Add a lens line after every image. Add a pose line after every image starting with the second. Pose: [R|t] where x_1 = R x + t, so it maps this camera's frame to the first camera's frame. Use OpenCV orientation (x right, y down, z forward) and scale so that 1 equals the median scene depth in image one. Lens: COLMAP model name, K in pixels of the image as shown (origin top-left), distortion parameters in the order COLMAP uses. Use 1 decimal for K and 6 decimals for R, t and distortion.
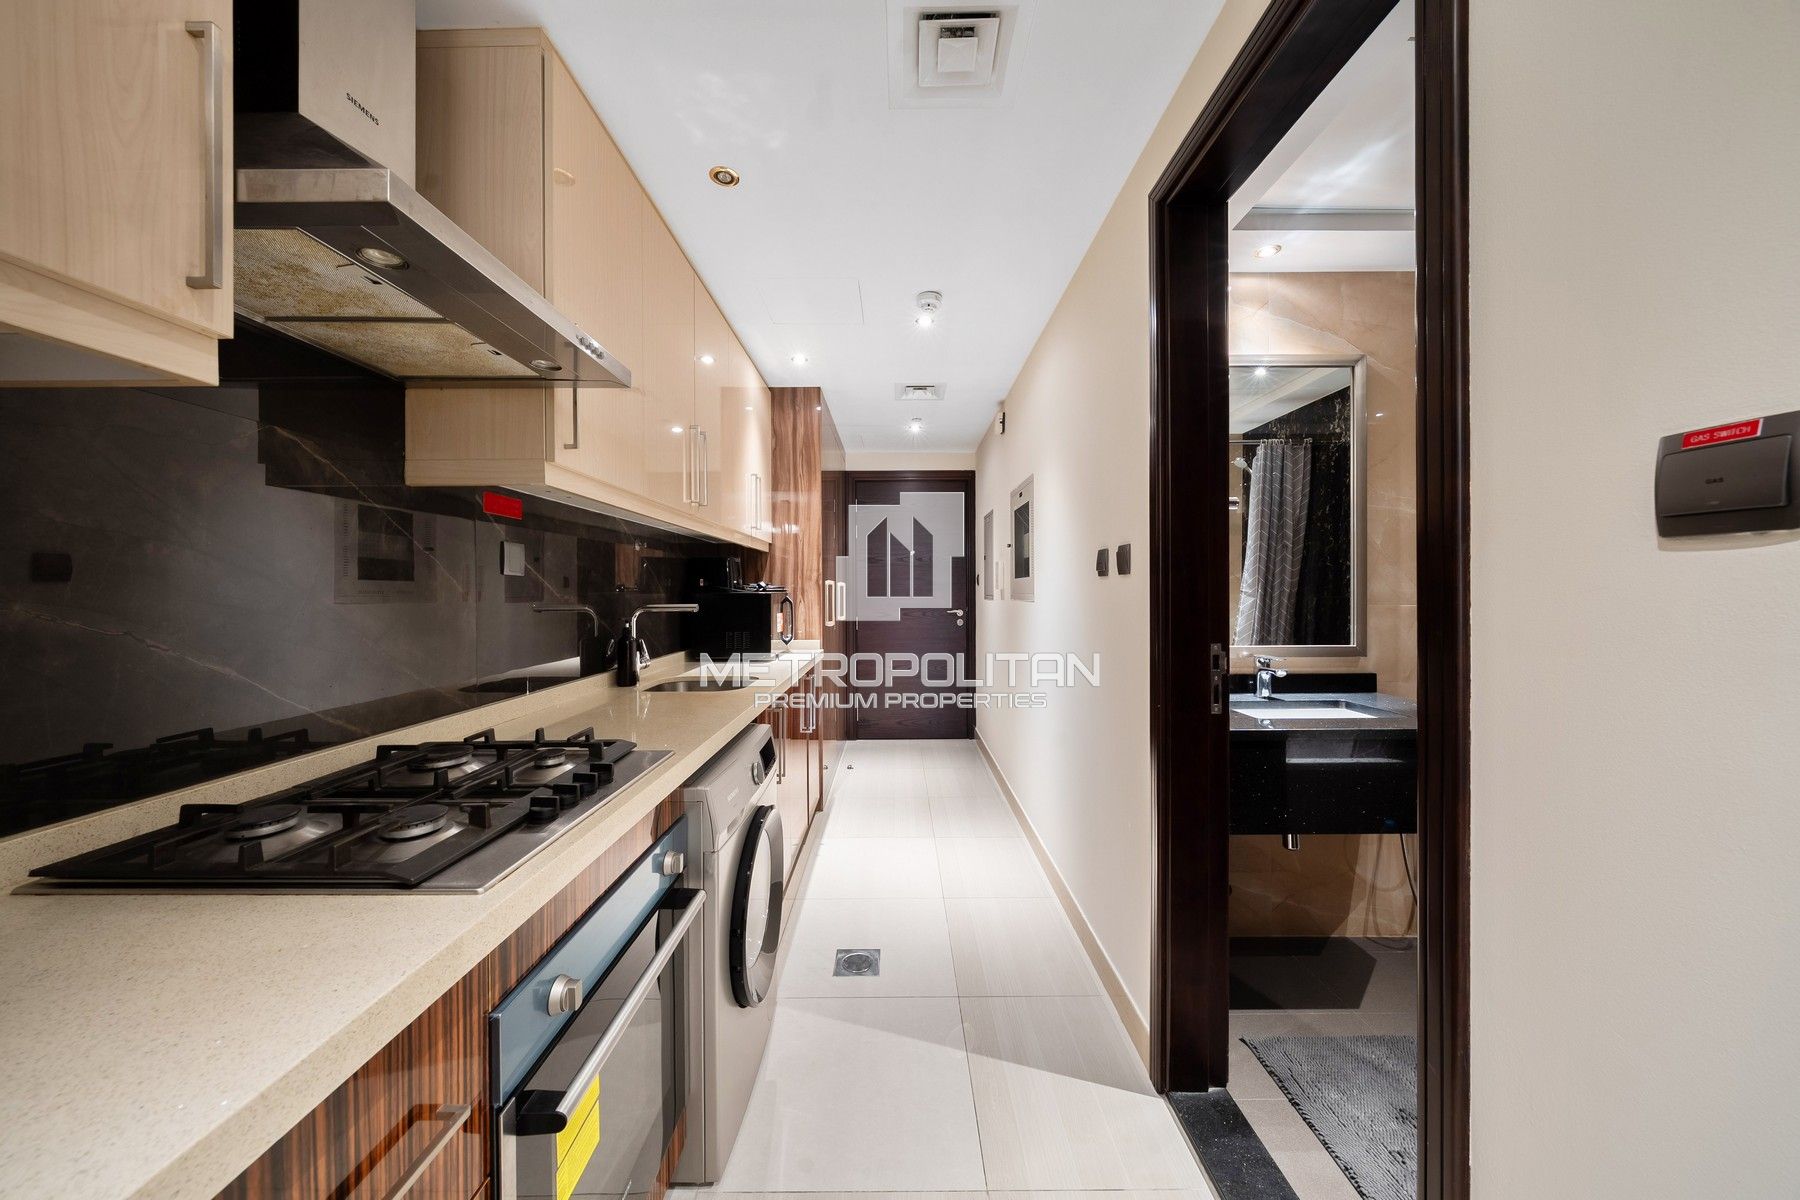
lens RADIAL K [[607.2, 0, 901.3], [0, 607.2, 591.7], [0, 0, 1]] dist [0.001161, 0.000298]
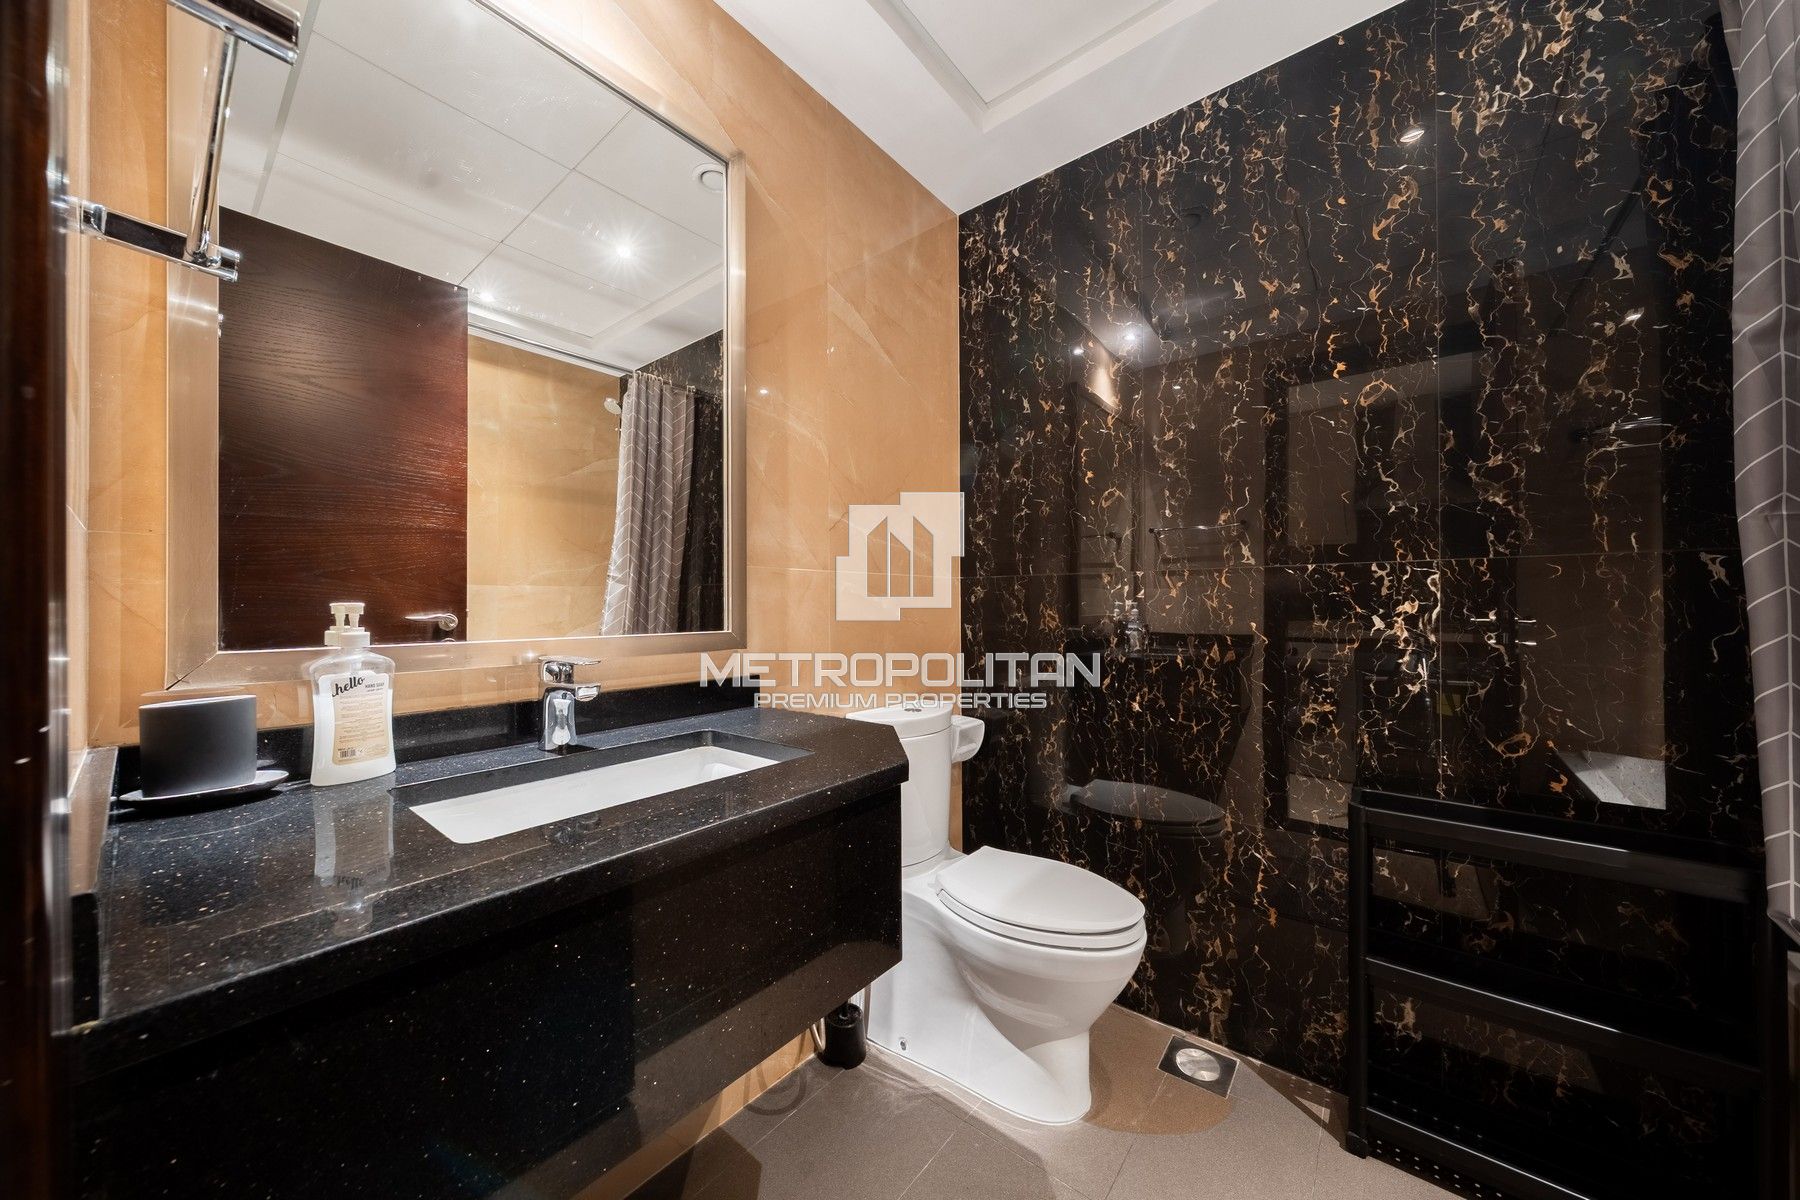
lens RADIAL K [[607.2, 0, 903.3], [0, 607.2, 603.6], [0, 0, 1]] dist [0.001161, 0.000298]
pose [[0.628274, 0.002001, 0.777990, 0.398358], [0.004234, 0.999973, -0.005991, 0.067933], [-0.777981, 0.007058, 0.628249, 0.504970]]
